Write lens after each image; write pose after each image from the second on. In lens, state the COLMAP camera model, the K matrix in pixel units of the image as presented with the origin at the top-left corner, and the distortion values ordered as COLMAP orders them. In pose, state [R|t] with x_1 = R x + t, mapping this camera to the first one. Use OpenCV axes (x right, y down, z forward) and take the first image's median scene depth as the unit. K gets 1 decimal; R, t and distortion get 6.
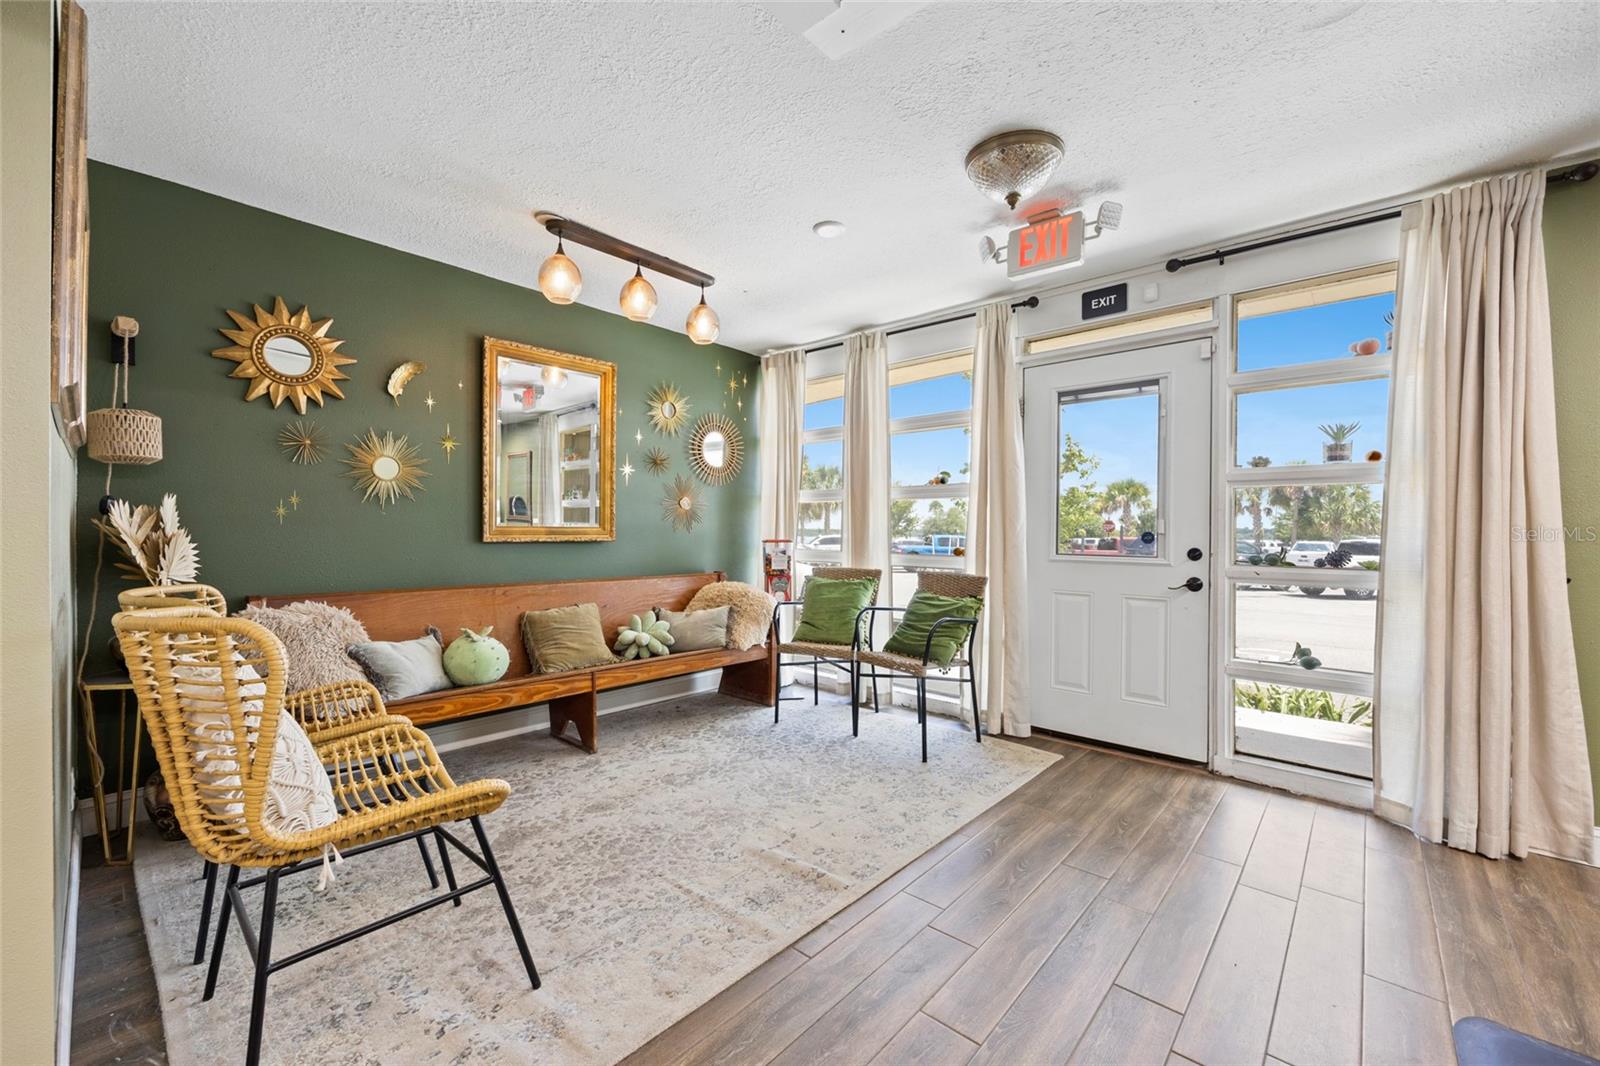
lens RADIAL K [[649.0, 0, 787.2], [0, 649.0, 533.2], [0, 0, 1]] dist [0.004383, -0.000368]
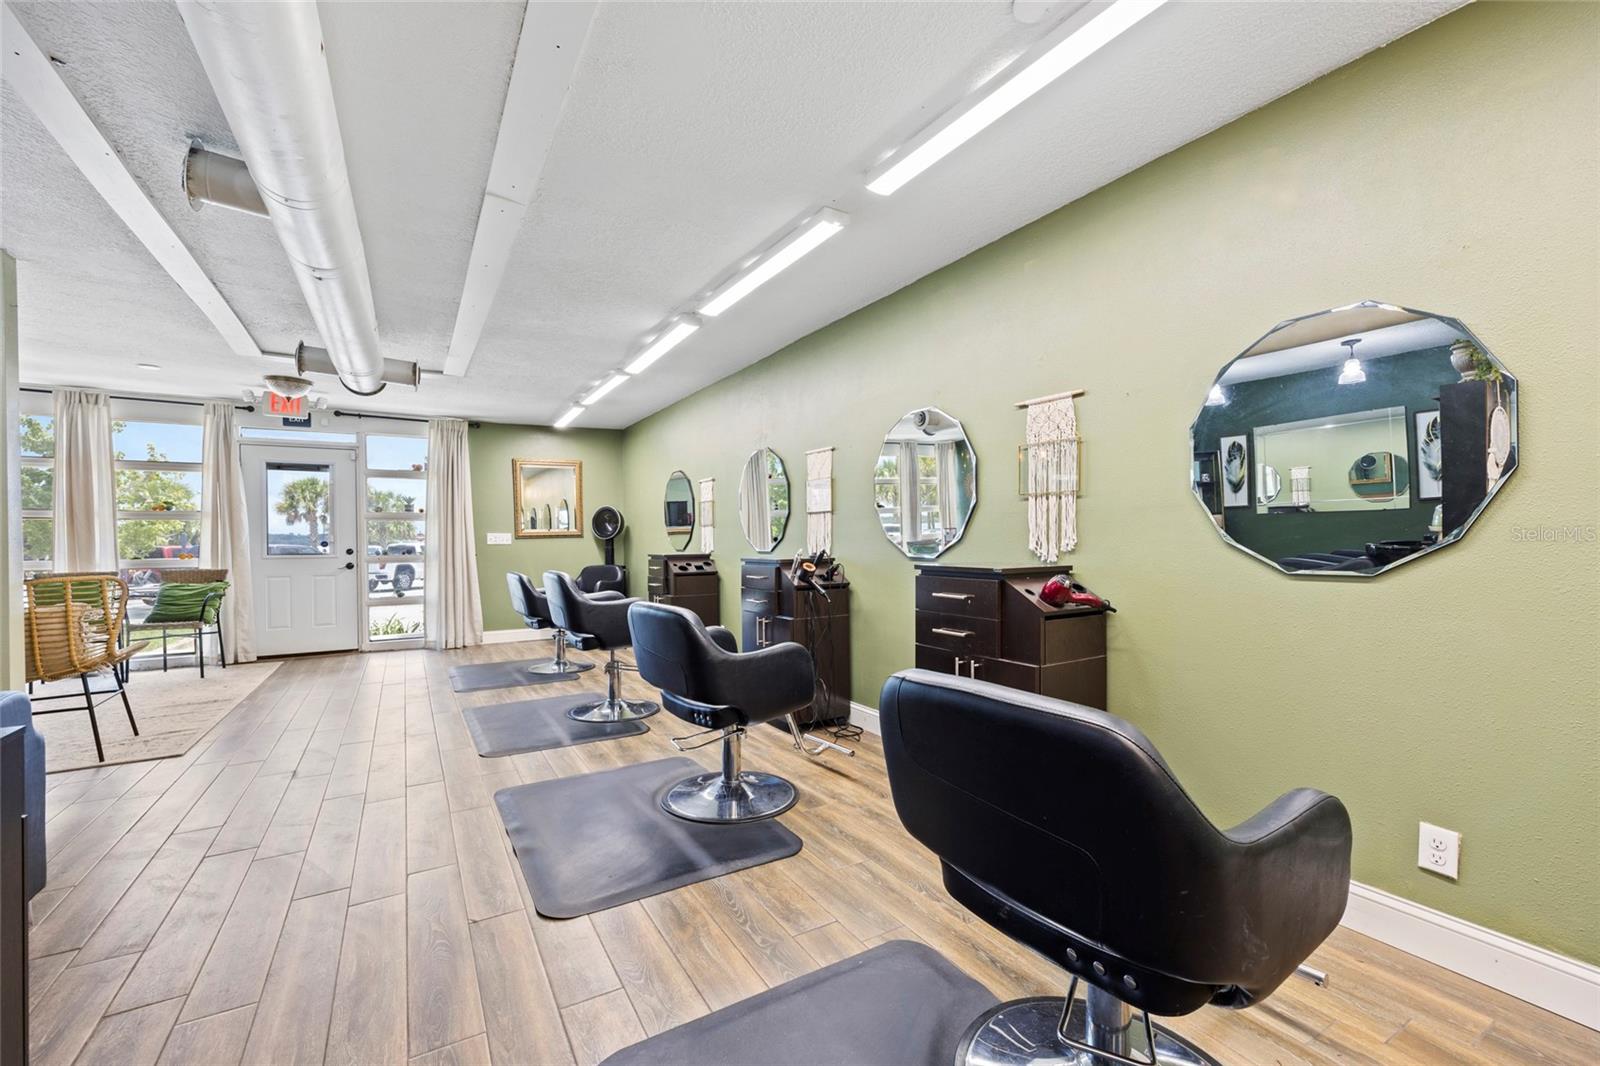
lens RADIAL K [[649.0, 0, 794.5], [0, 649.0, 550.5], [0, 0, 1]] dist [0.004383, -0.000368]
pose [[0.296949, -0.027228, 0.954505, -0.912848], [0.010527, 0.999626, 0.025240, -0.008718], [-0.954835, 0.002553, 0.297125, -0.956154]]
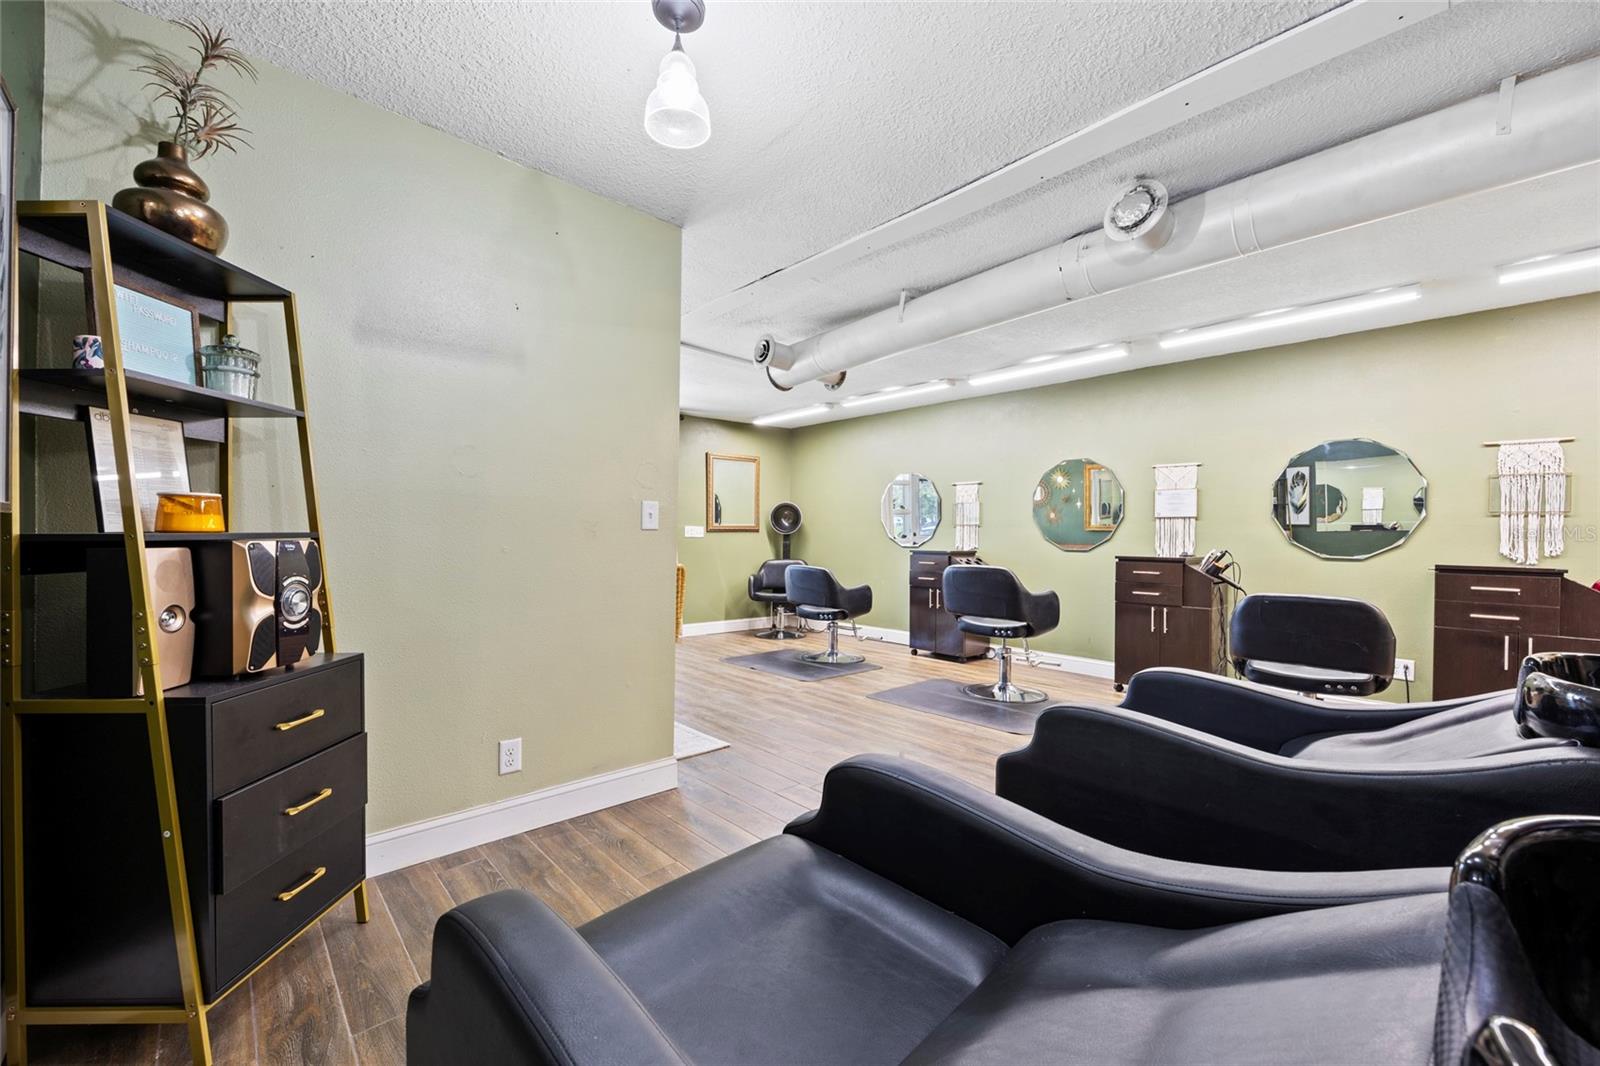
lens RADIAL K [[649.0, 0, 791.6], [0, 649.0, 540.1], [0, 0, 1]] dist [0.004383, -0.000368]
pose [[0.106823, -0.000721, 0.994278, -1.252665], [-0.021244, 0.999770, 0.003007, 0.012869], [-0.994051, -0.021444, 0.106784, 0.087476]]
